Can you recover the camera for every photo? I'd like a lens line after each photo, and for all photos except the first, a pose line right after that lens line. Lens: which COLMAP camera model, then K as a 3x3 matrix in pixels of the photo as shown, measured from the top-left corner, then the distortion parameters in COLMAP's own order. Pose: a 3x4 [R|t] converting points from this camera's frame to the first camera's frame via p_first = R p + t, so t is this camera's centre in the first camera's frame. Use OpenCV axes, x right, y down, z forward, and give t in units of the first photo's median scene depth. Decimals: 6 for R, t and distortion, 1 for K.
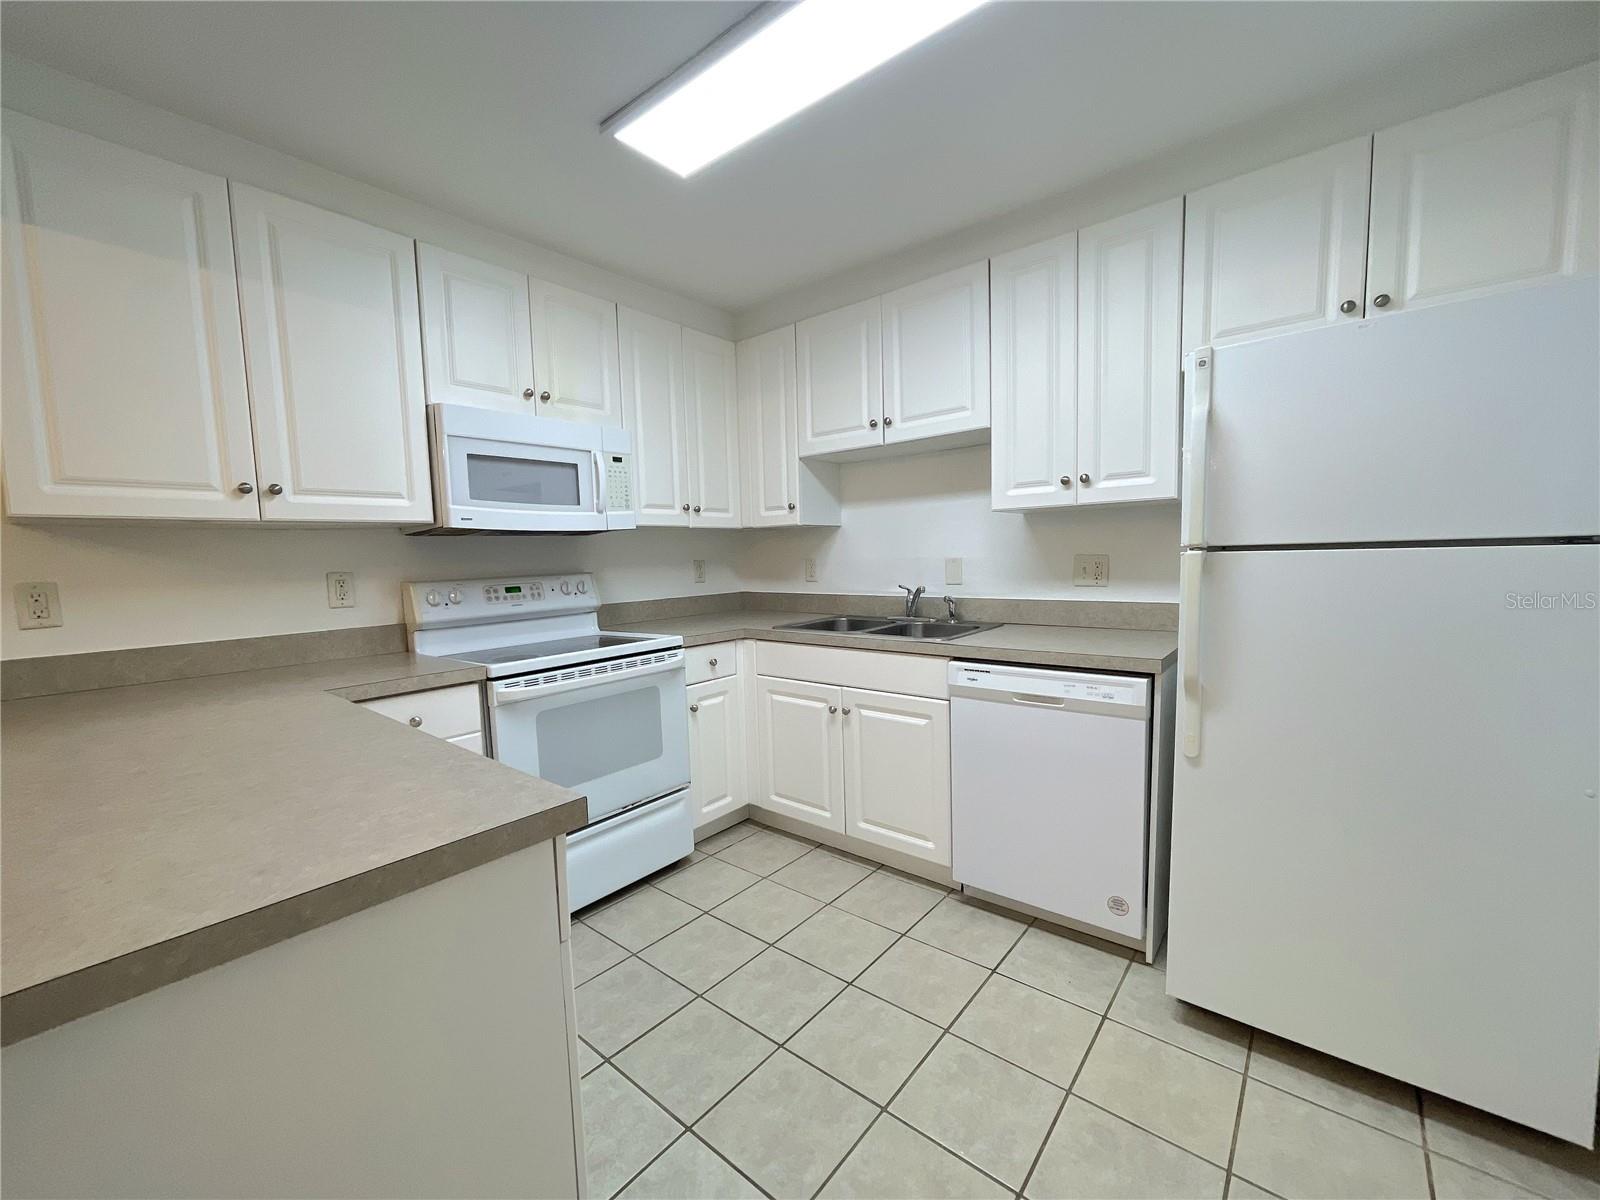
lens RADIAL K [[646.9, 0, 792.6], [0, 646.9, 608.2], [0, 0, 1]] dist [0.001825, 0.000455]
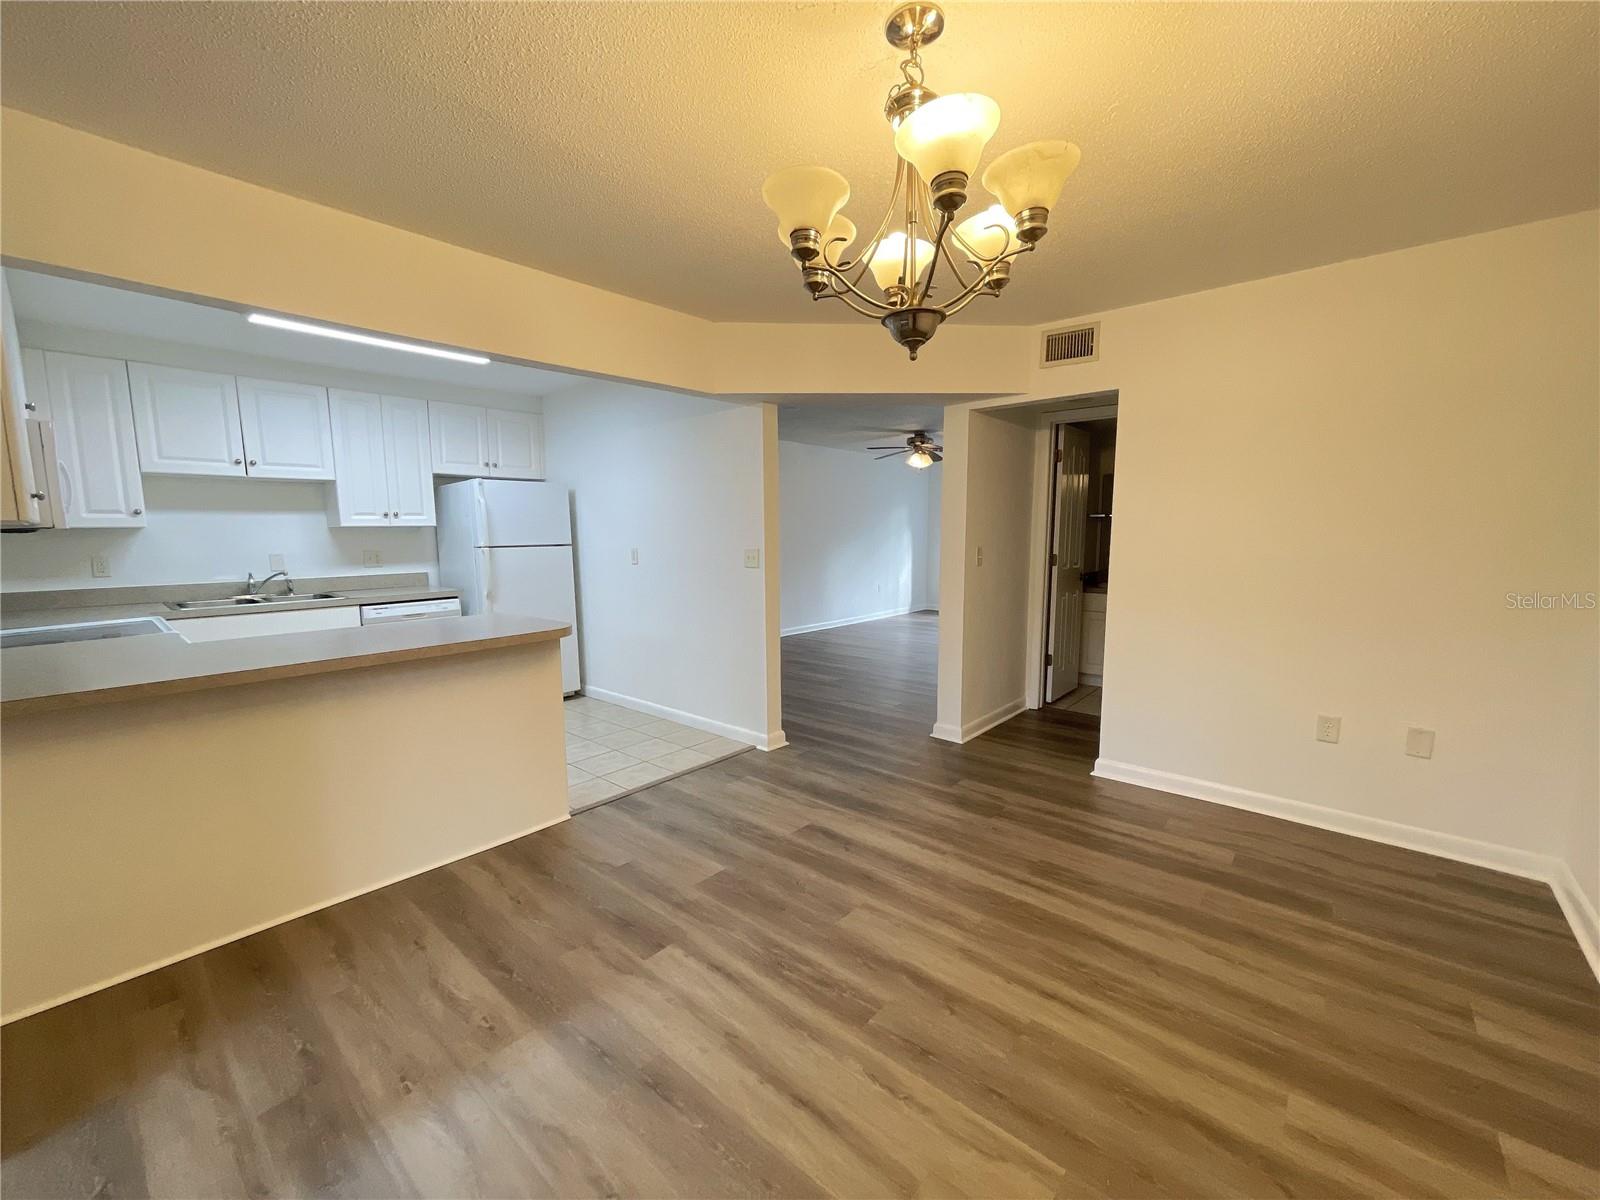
lens RADIAL K [[647.4, 0, 791.3], [0, 647.4, 610.3], [0, 0, 1]] dist [-0.002003, 0.000886]
pose [[0.022134, -0.095658, 0.995168, -1.423397], [0.093412, 0.991255, 0.093204, 0.028358], [-0.995381, 0.090897, 0.030876, -0.271366]]
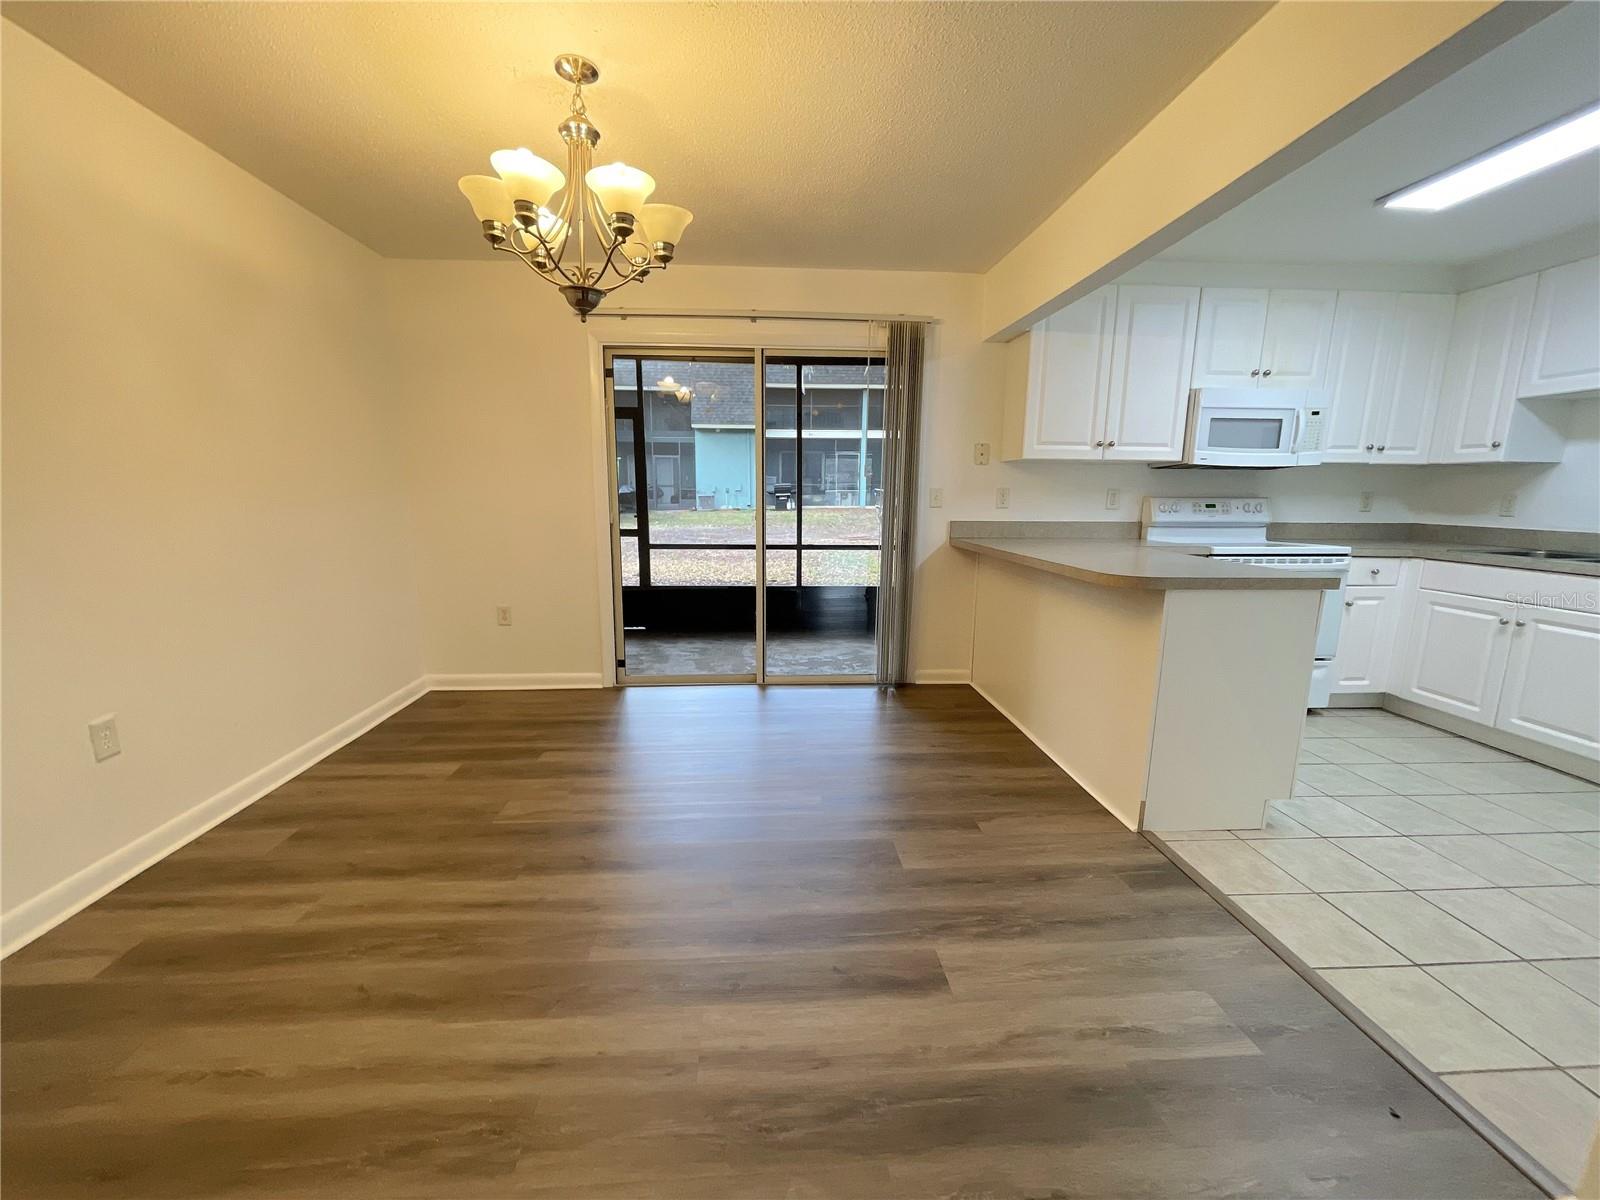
lens RADIAL K [[645.6, 0, 792.9], [0, 645.6, 609.0], [0, 0, 1]] dist [0.000824, 0.000843]
pose [[0.686640, 0.164885, -0.708053, 0.003659], [-0.091512, 0.985797, 0.140819, 0.088068], [0.721215, -0.031897, 0.691976, -0.770125]]
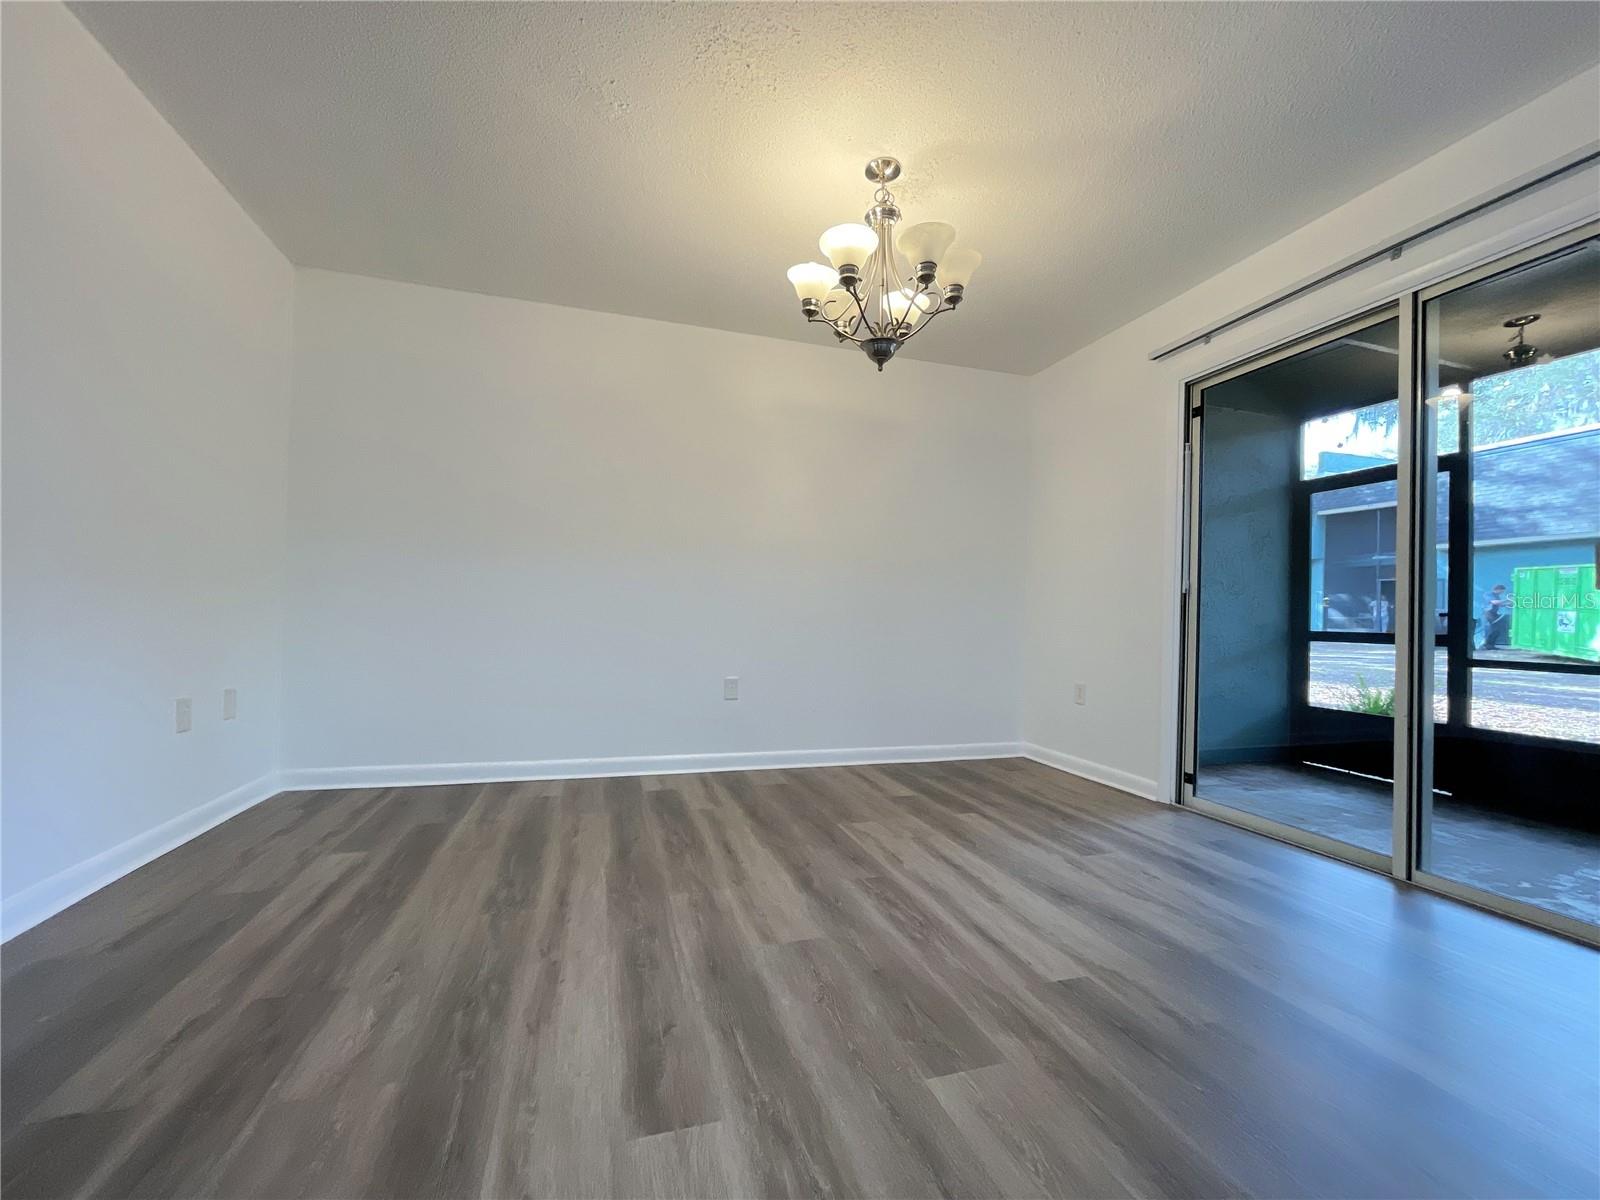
lens RADIAL K [[647.4, 0, 791.3], [0, 647.4, 610.3], [0, 0, 1]] dist [-0.002003, 0.000886]
pose [[-0.551727, 0.010280, -0.833961, 0.013994], [-0.080148, 0.994643, 0.065285, 0.154595], [0.830165, 0.102860, -0.547947, 0.046276]]
